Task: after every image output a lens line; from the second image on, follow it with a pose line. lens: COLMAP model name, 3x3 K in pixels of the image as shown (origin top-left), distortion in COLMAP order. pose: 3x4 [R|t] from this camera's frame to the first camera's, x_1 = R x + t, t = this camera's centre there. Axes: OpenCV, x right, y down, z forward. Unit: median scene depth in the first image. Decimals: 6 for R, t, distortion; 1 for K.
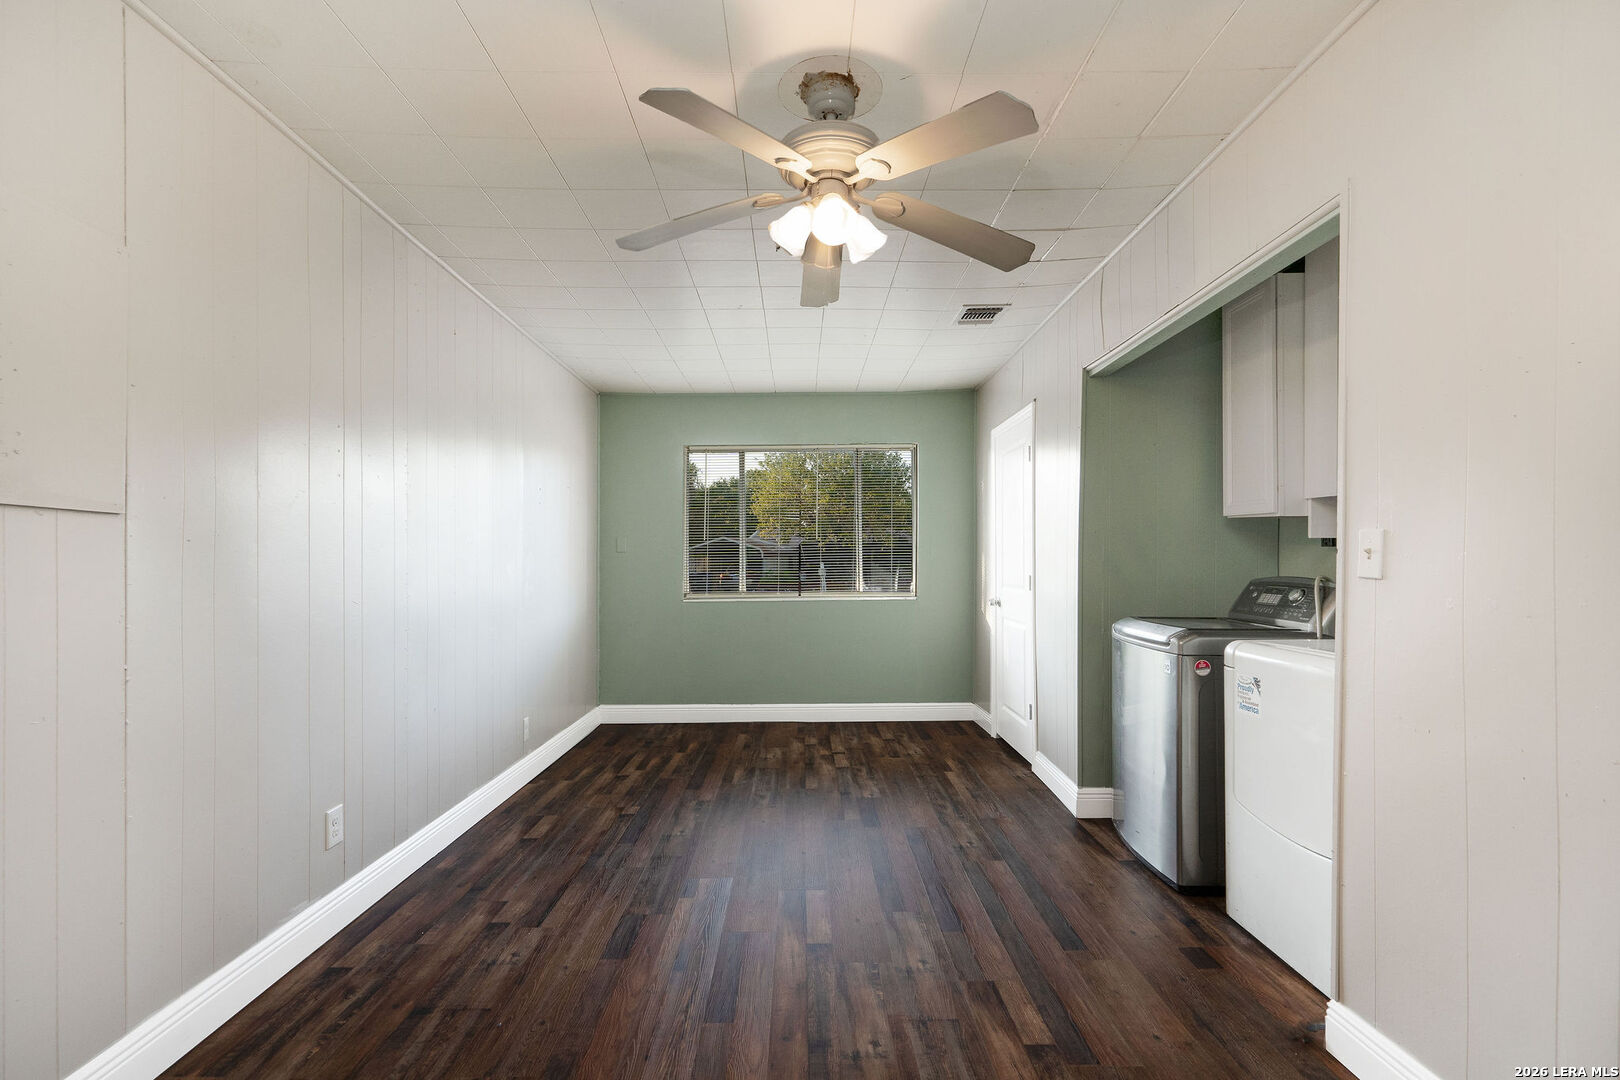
lens RADIAL K [[755.2, 0, 809.7], [0, 755.2, 553.5], [0, 0, 1]] dist [-0.004581, 0.001424]
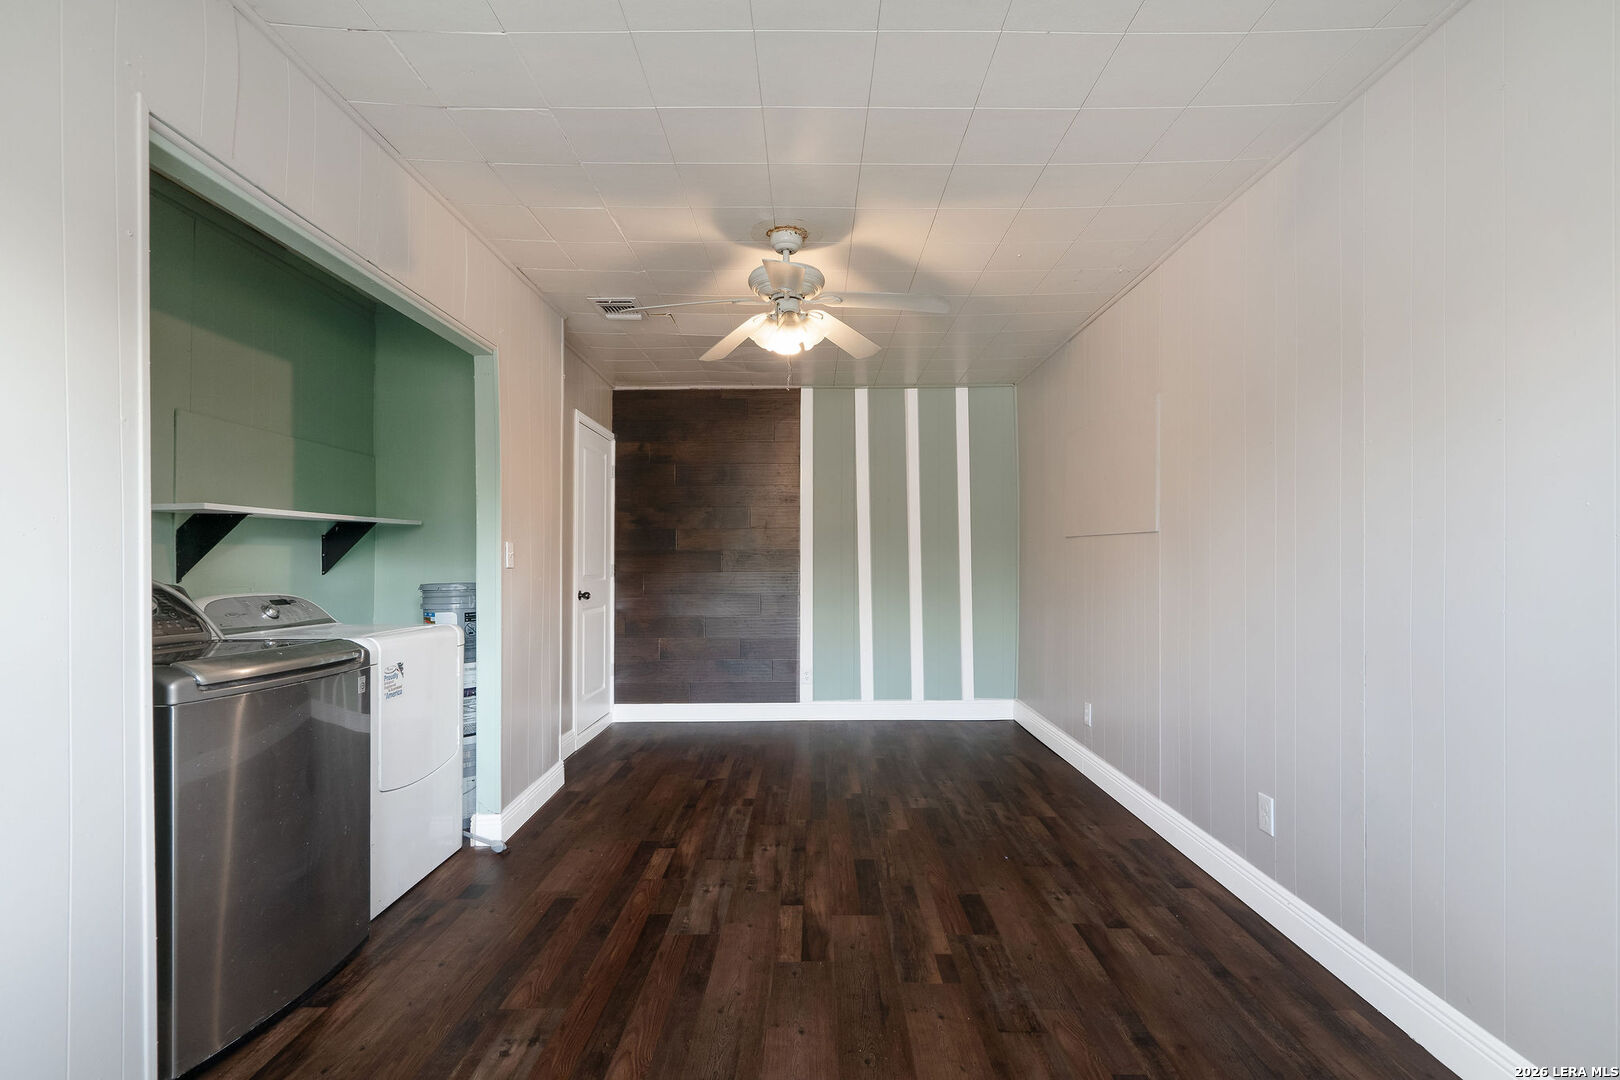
lens RADIAL K [[755.2, 0, 810.3], [0, 755.2, 548.3], [0, 0, 1]] dist [-0.004581, 0.001424]
pose [[-0.999771, 0.006327, 0.020419, -0.040881], [0.005738, 0.999570, -0.028762, 0.031582], [-0.020592, -0.028638, -0.999378, 2.156166]]
